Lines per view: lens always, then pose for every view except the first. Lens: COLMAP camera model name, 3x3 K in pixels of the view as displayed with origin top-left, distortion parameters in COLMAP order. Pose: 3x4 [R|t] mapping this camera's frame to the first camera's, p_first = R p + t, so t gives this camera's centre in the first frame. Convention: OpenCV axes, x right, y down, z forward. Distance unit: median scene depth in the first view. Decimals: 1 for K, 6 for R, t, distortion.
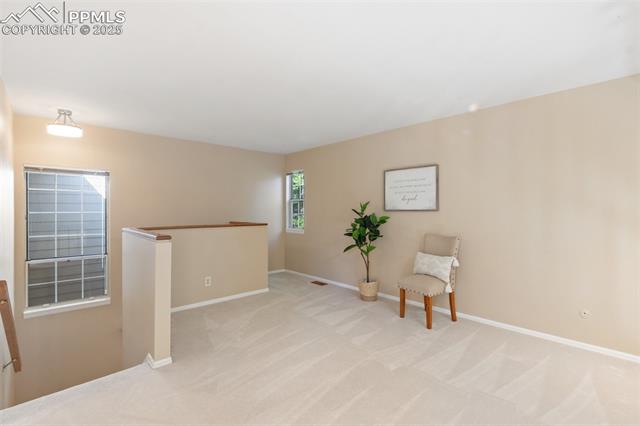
lens RADIAL K [[299.2, 0, 311.2], [0, 299.2, 212.6], [0, 0, 1]] dist [0.000553, 0.000182]
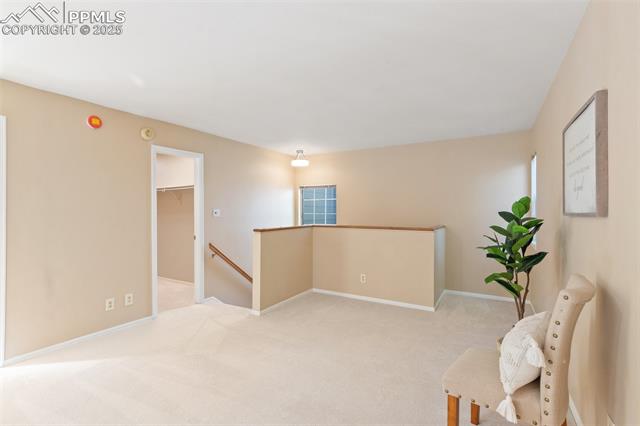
lens RADIAL K [[299.2, 0, 311.2], [0, 299.2, 212.6], [0, 0, 1]] dist [0.000553, 0.000182]
pose [[0.260190, 0.005521, -0.965542, 0.680098], [-0.011412, 0.999931, 0.002642, -0.007938], [0.965490, 0.010332, 0.260236, 0.568959]]
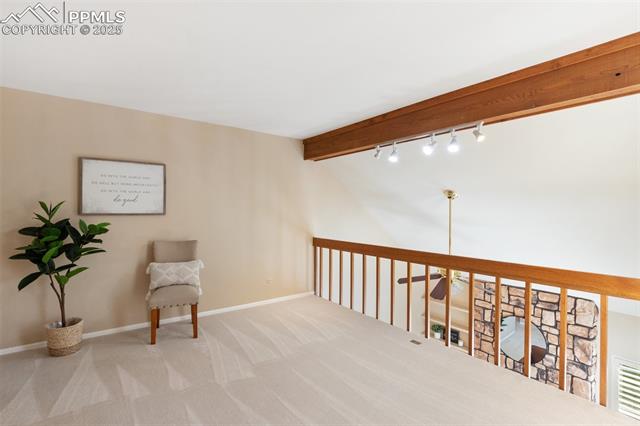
lens RADIAL K [[300.5, 0, 320.0], [0, 300.5, 213.0], [0, 0, 1]] dist [0.000255, 0.000318]
pose [[0.099289, -0.002647, 0.995055, -0.449996], [0.002092, 0.999995, 0.002451, -0.012341], [-0.995056, 0.001838, 0.099294, 0.432903]]
